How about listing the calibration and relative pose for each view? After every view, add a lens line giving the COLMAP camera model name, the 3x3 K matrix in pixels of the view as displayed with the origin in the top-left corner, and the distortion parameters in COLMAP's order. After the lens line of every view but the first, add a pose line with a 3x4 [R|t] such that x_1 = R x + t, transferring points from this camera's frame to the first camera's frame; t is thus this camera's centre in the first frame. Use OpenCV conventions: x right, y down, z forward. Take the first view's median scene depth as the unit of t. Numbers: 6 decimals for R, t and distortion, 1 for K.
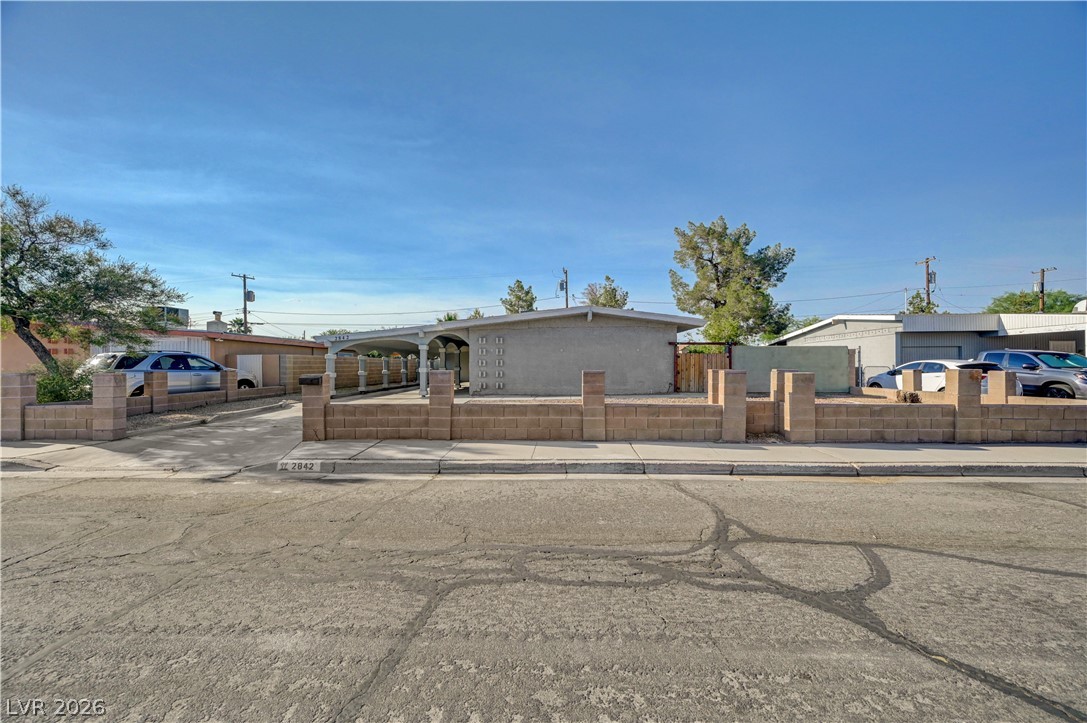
lens RADIAL K [[428.2, 0, 542.6], [0, 428.2, 360.7], [0, 0, 1]] dist [0.007059, -0.000208]
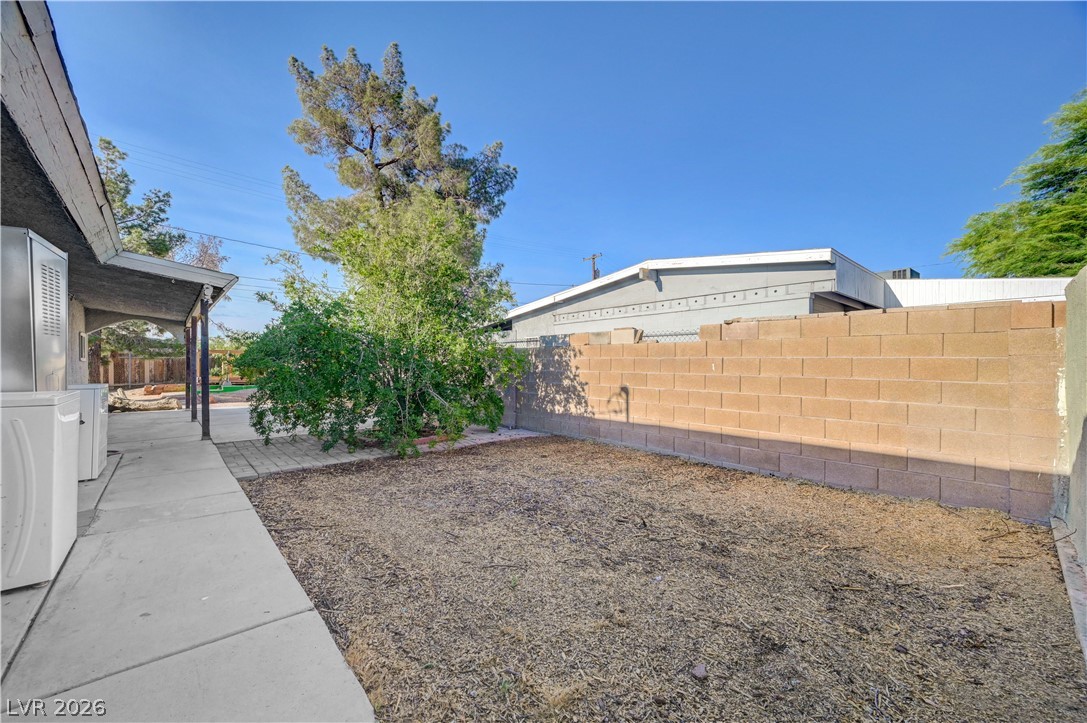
lens RADIAL K [[428.2, 0, 537.2], [0, 428.2, 359.6], [0, 0, 1]] dist [0.007059, -0.000208]
pose [[0.729295, 0.013686, 0.684062, 0.344072], [-0.015552, 0.999873, -0.003424, 0.004283], [-0.684023, -0.008142, 0.729415, 0.888143]]
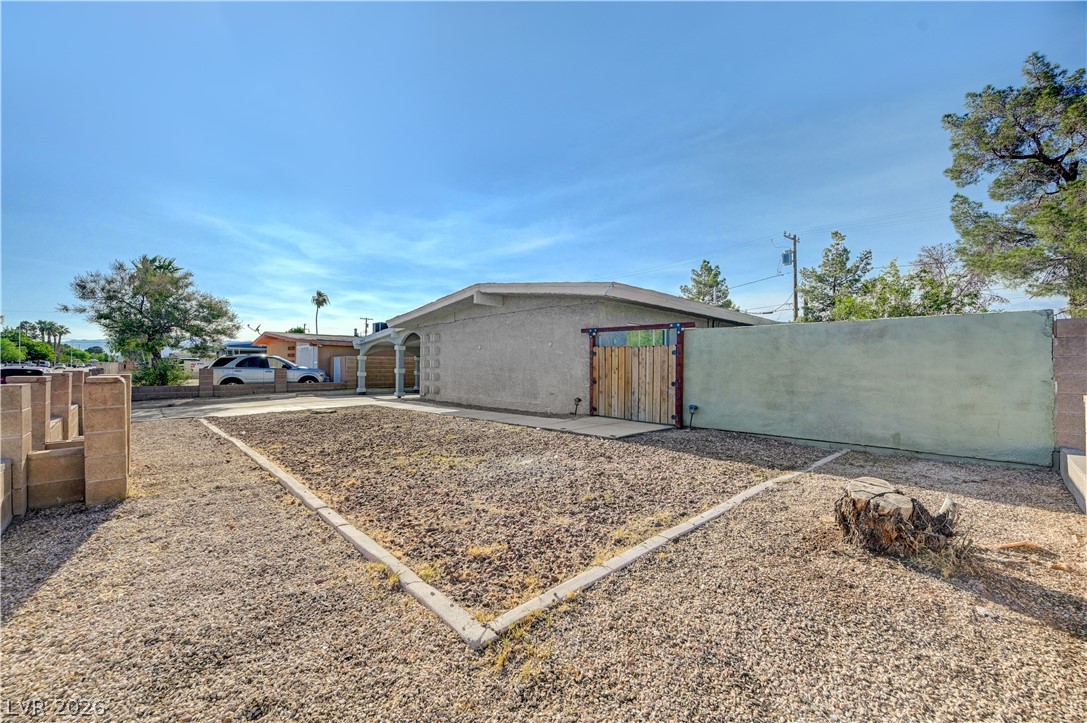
lens RADIAL K [[428.2, 0, 538.3], [0, 428.2, 369.1], [0, 0, 1]] dist [0.007059, -0.000208]
pose [[0.727584, 0.010596, -0.685937, 0.560998], [-0.001963, 0.999909, 0.013364, 0.003421], [0.686016, -0.008377, 0.727538, 0.460114]]
